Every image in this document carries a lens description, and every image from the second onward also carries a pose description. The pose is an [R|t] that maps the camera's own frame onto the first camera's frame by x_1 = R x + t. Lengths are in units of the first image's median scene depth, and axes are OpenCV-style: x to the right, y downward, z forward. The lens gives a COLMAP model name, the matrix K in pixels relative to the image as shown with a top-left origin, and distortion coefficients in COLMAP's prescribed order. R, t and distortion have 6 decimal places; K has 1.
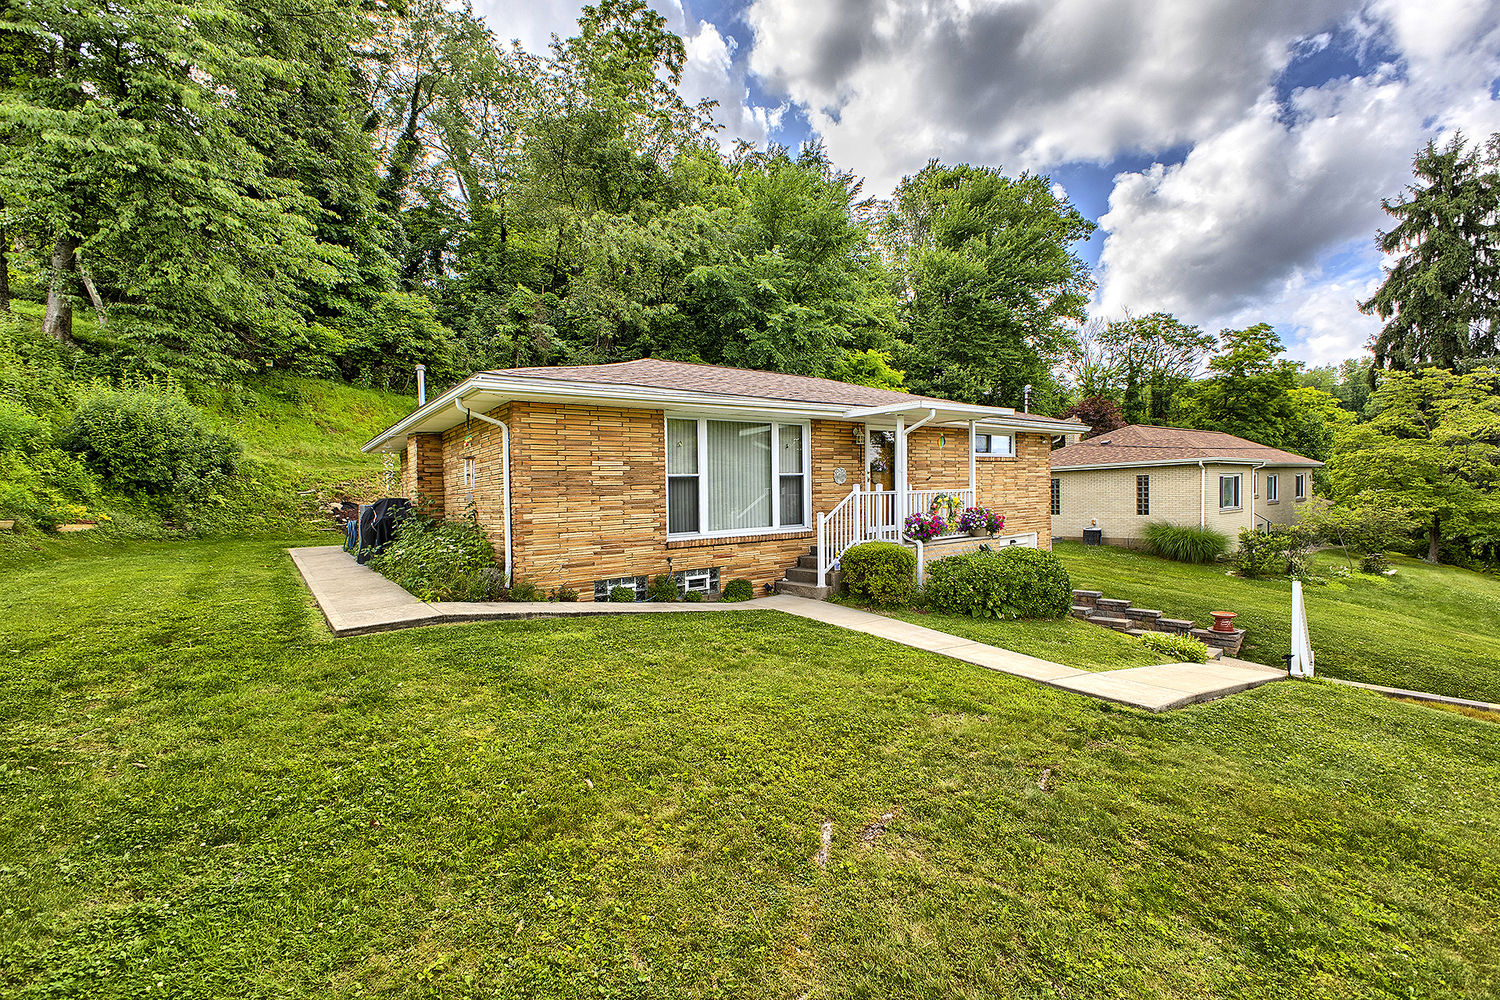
lens RADIAL K [[644.3, 0, 735.0], [0, 644.3, 502.7], [0, 0, 1]] dist [0.006099, 0.000488]
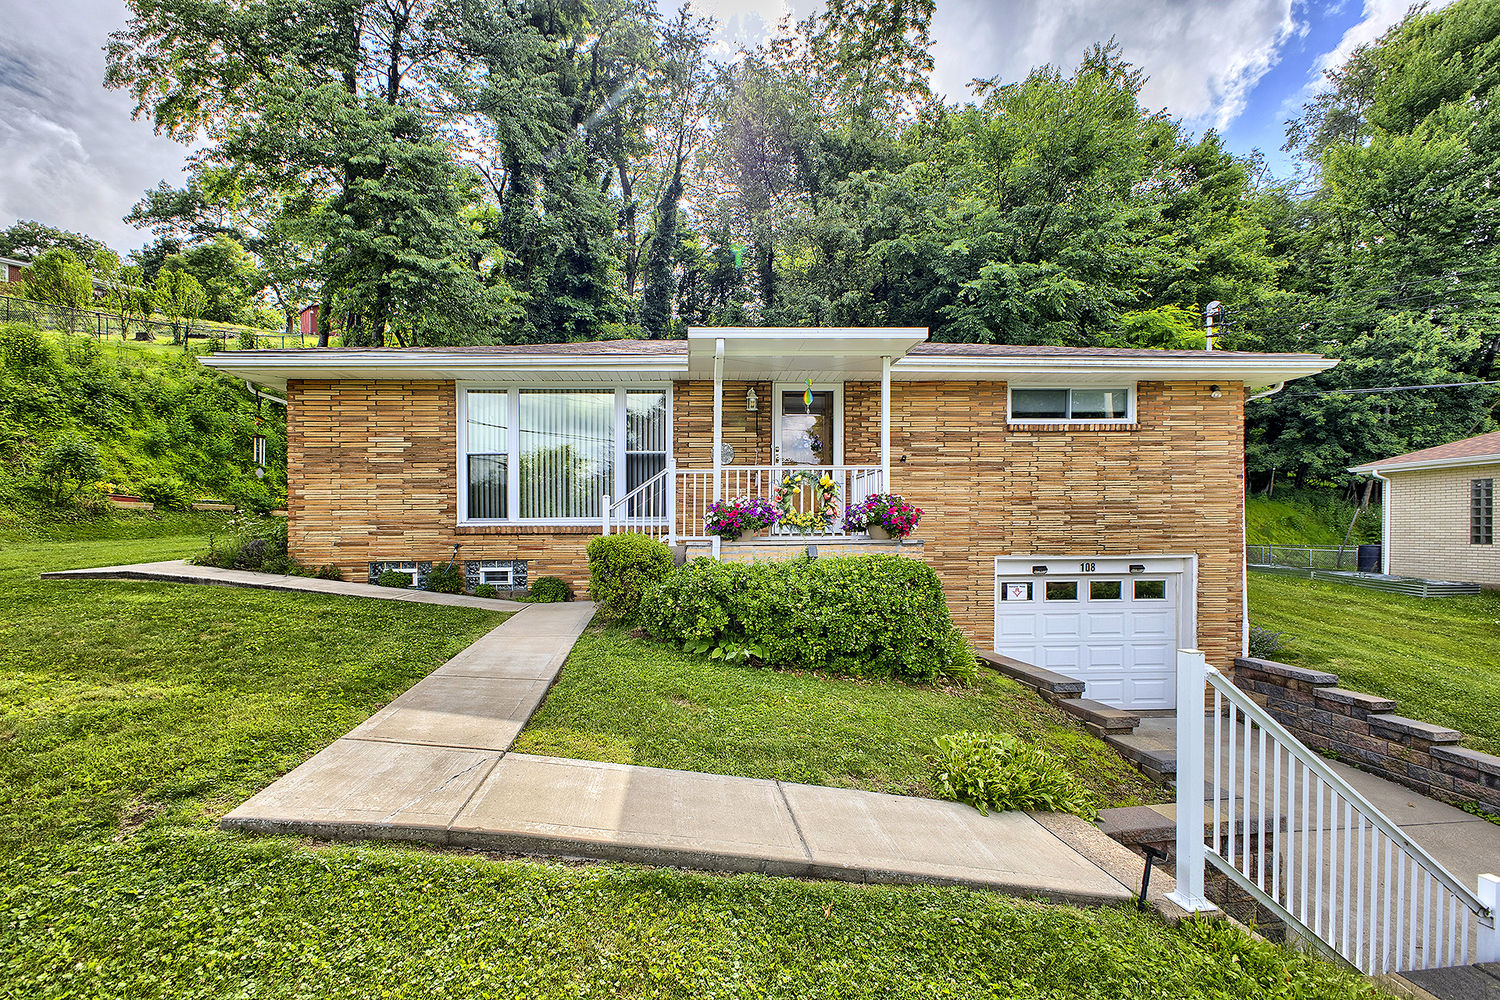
lens RADIAL K [[644.3, 0, 741.6], [0, 644.3, 525.9], [0, 0, 1]] dist [0.006099, 0.000488]
pose [[0.830750, 0.023062, -0.556168, 0.738732], [-0.025547, 0.999668, 0.003292, 0.047713], [0.556060, 0.011473, 0.831063, 0.482833]]
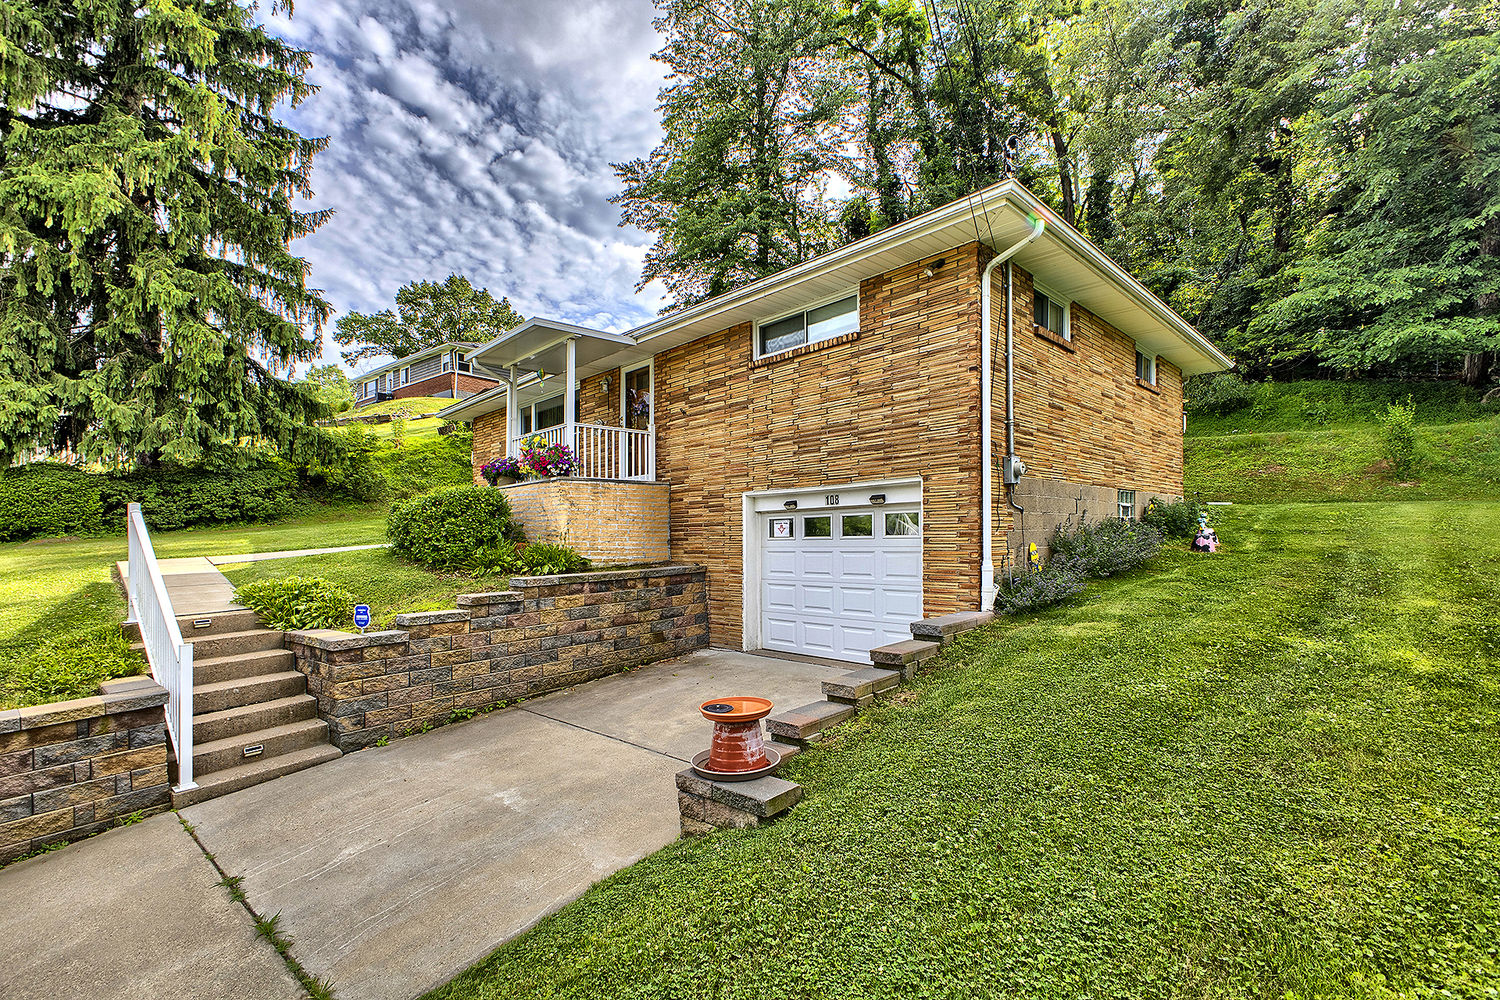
lens RADIAL K [[644.3, 0, 751.7], [0, 644.3, 506.5], [0, 0, 1]] dist [0.006099, 0.000488]
pose [[0.159911, -0.014107, -0.987031, 1.472314], [0.005280, 0.999896, -0.013435, 0.118893], [0.987117, -0.003064, 0.159969, 1.320714]]
